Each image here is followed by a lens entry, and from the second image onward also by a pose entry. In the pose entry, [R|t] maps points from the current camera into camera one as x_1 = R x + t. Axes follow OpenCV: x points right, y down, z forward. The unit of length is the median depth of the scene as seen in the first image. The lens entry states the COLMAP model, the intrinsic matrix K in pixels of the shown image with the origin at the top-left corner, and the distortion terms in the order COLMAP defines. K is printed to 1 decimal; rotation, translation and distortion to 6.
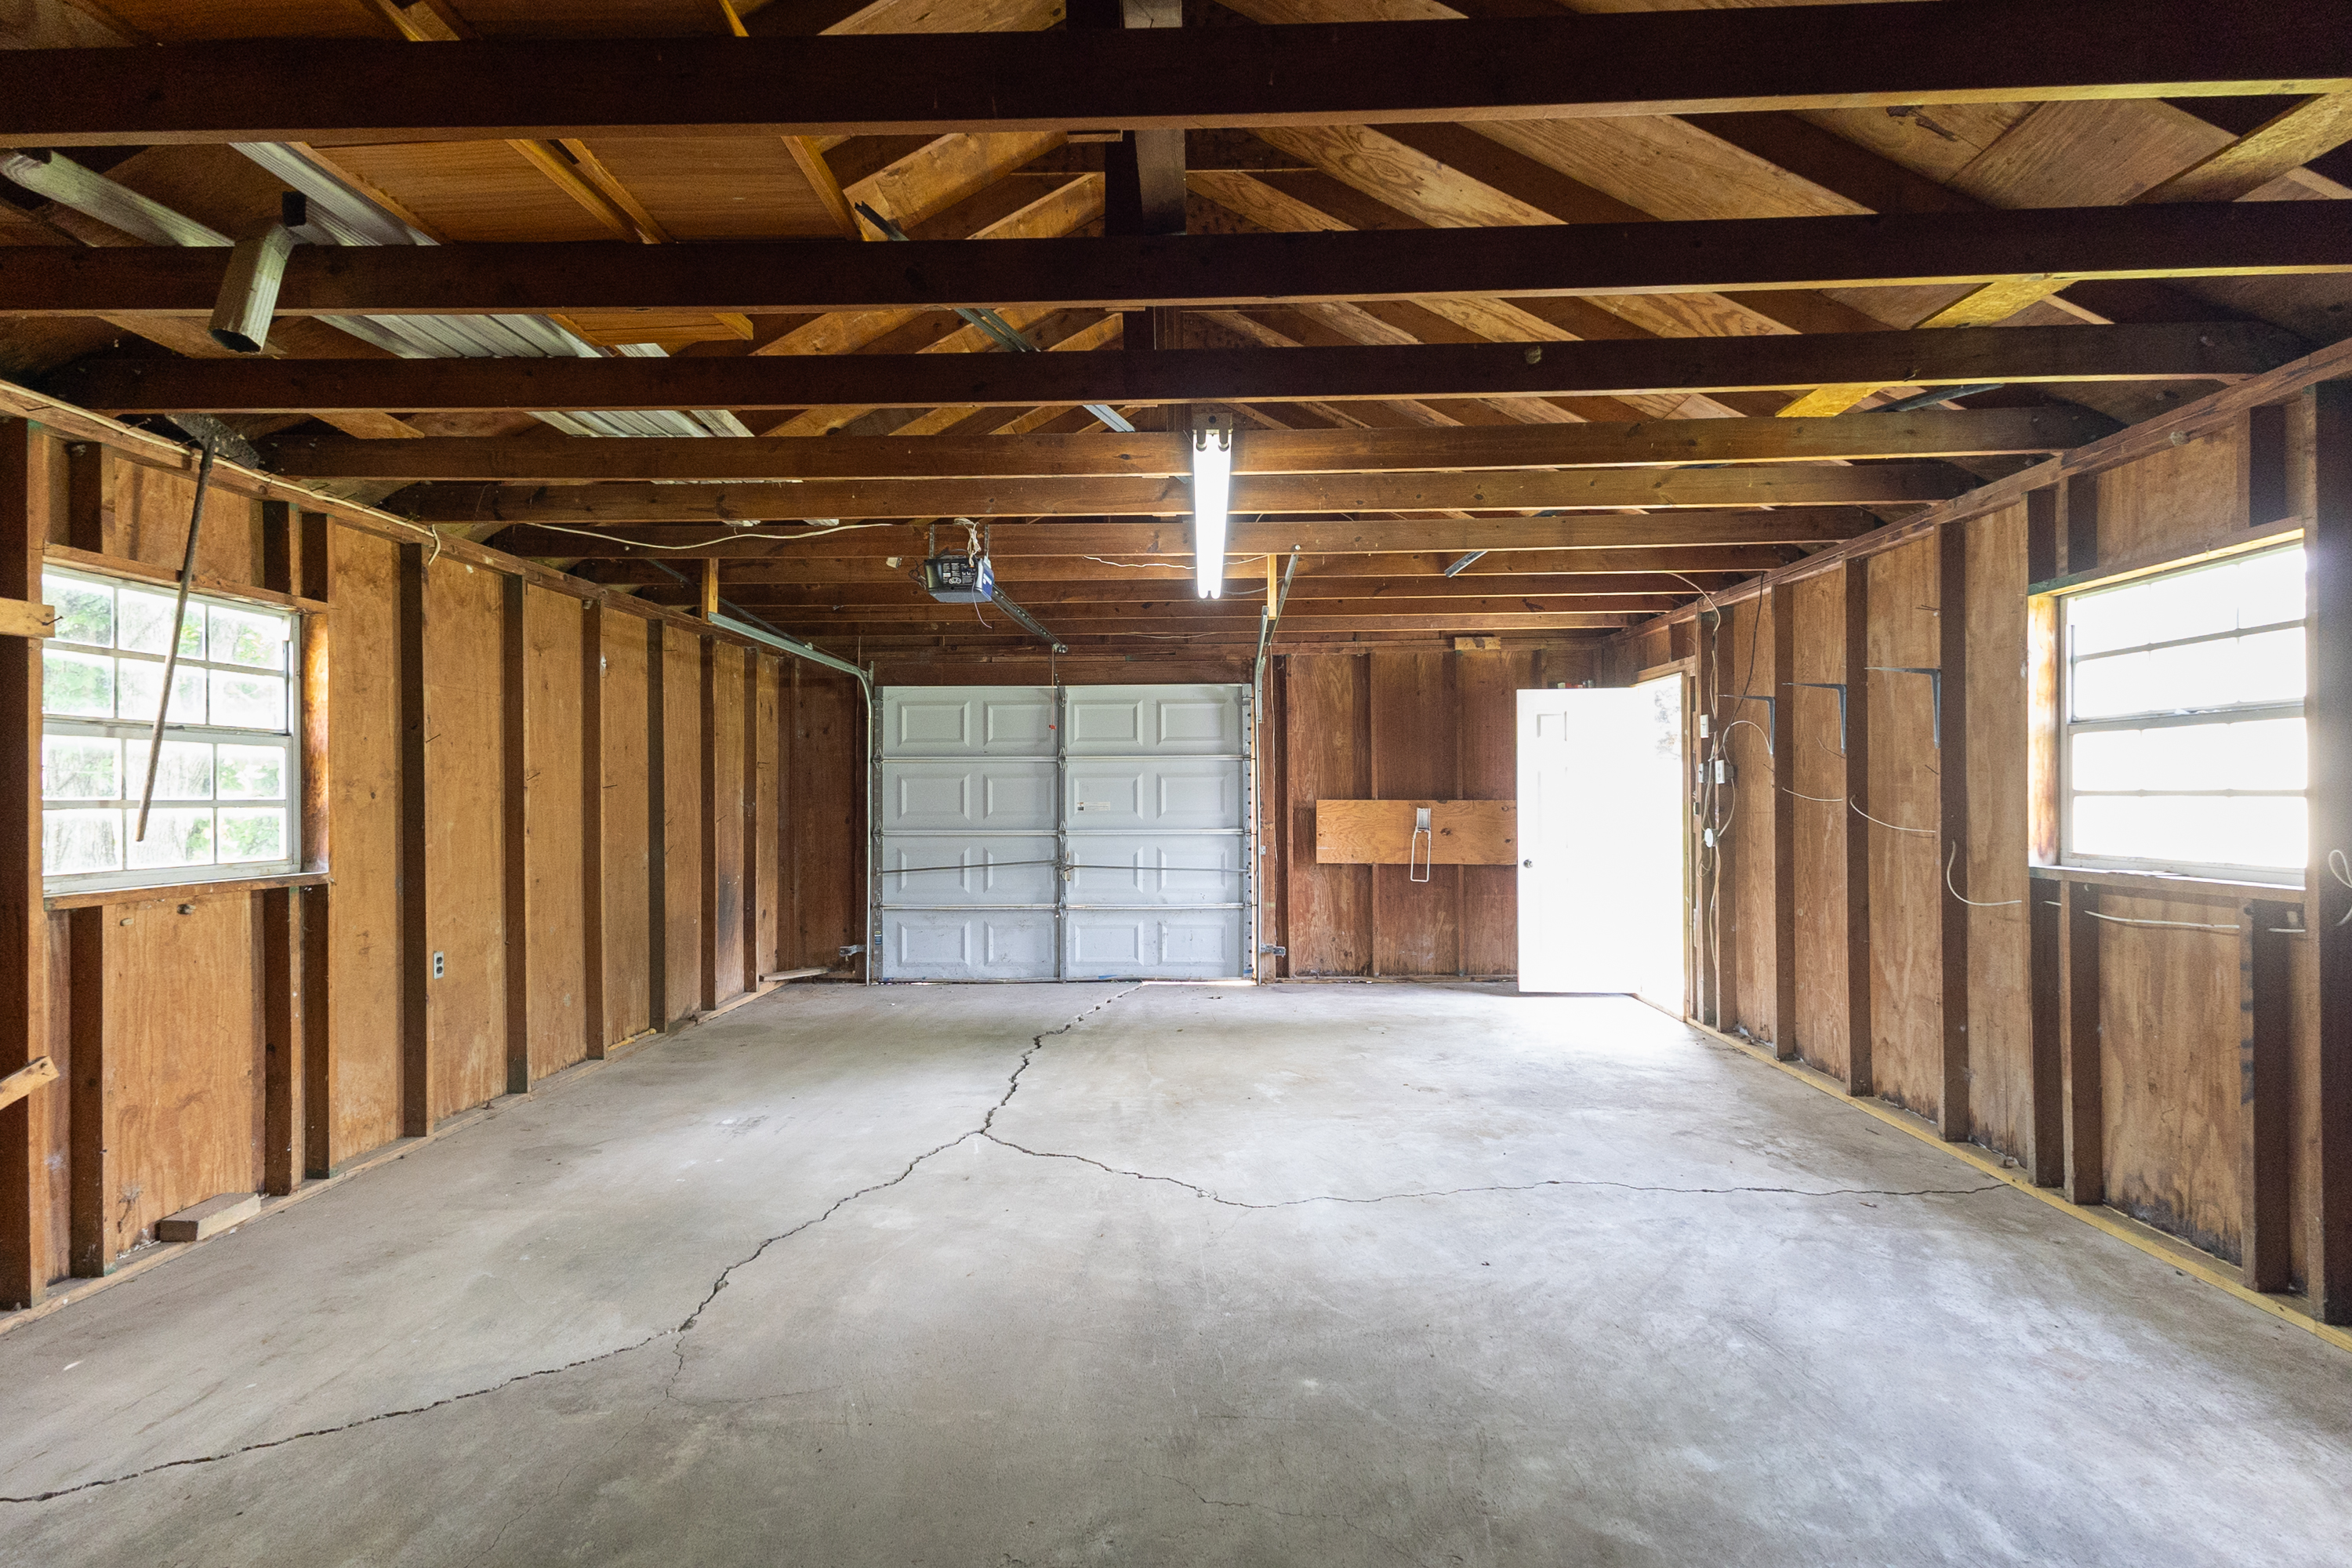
lens RADIAL K [[1074.0, 0, 1176.4], [0, 1074.0, 789.7], [0, 0, 1]] dist [0.017358, -0.001328]
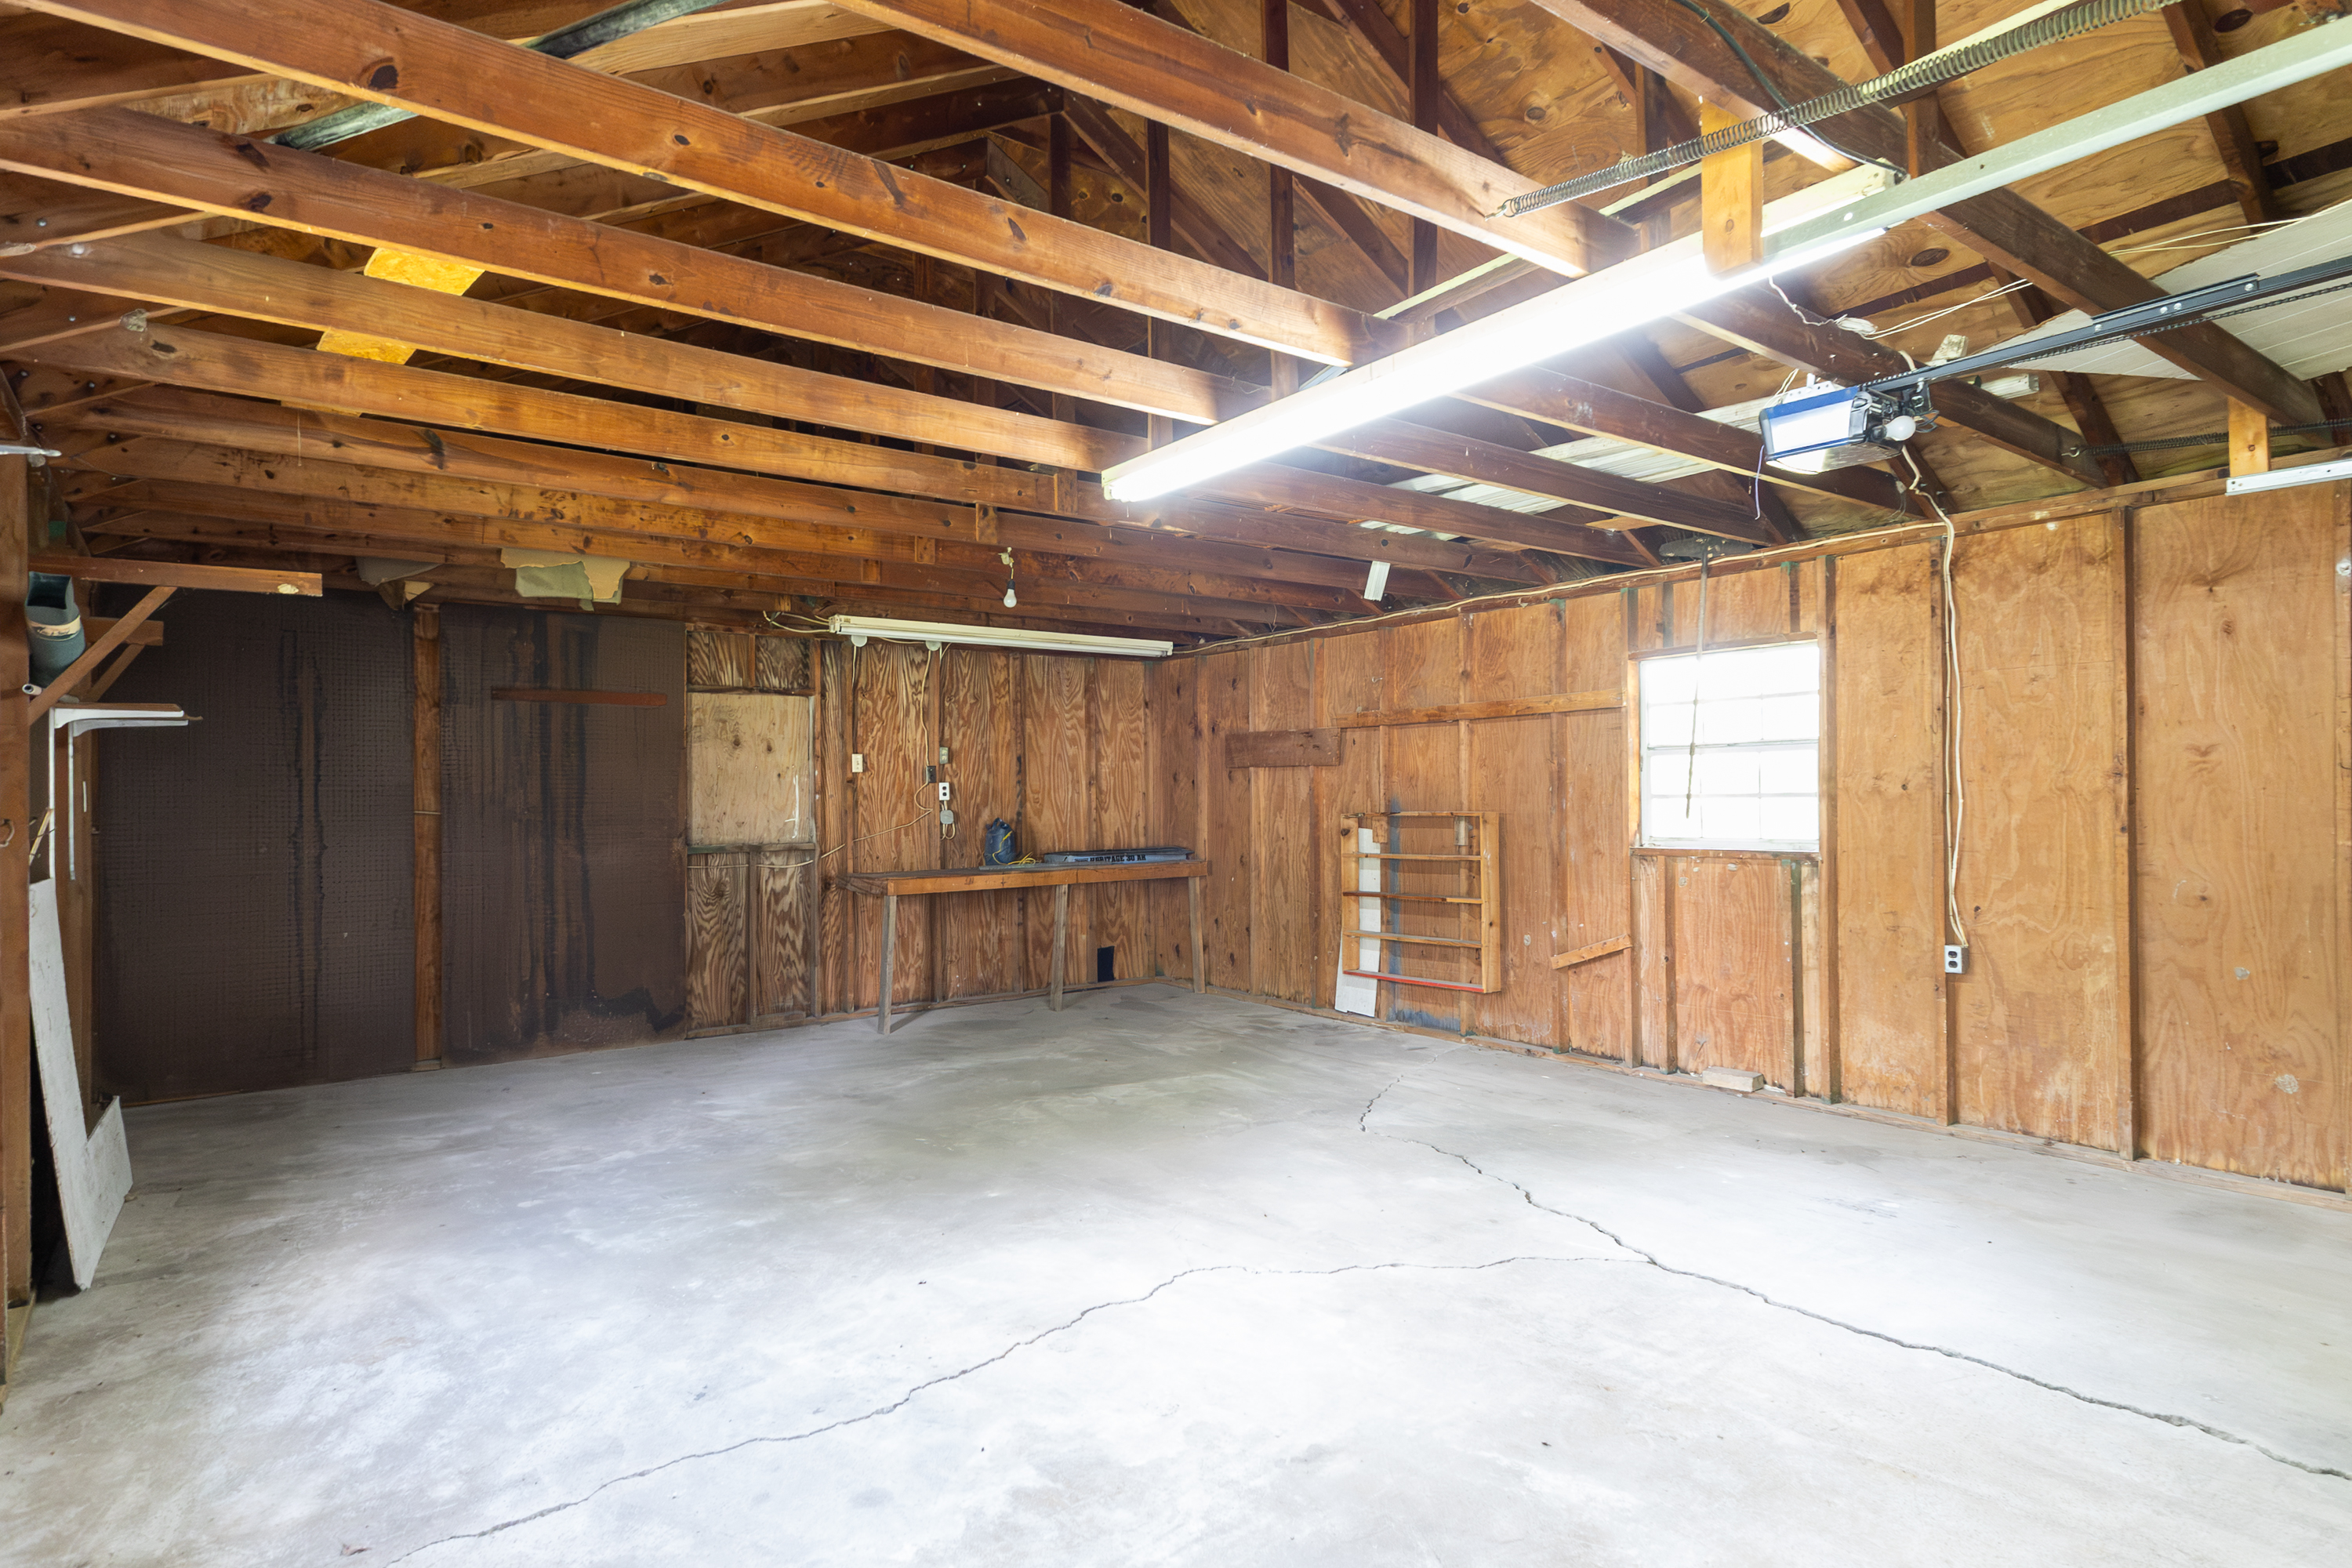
lens RADIAL K [[1282.1, 0, 1177.3], [0, 1282.1, 787.6], [0, 0, 1]] dist [-0.001824, 0.000016]
pose [[-0.784422, 0.008003, -0.620176, 0.799517], [0.018675, 0.999768, -0.010719, 0.008233], [0.619946, -0.019990, -0.784390, 2.006478]]
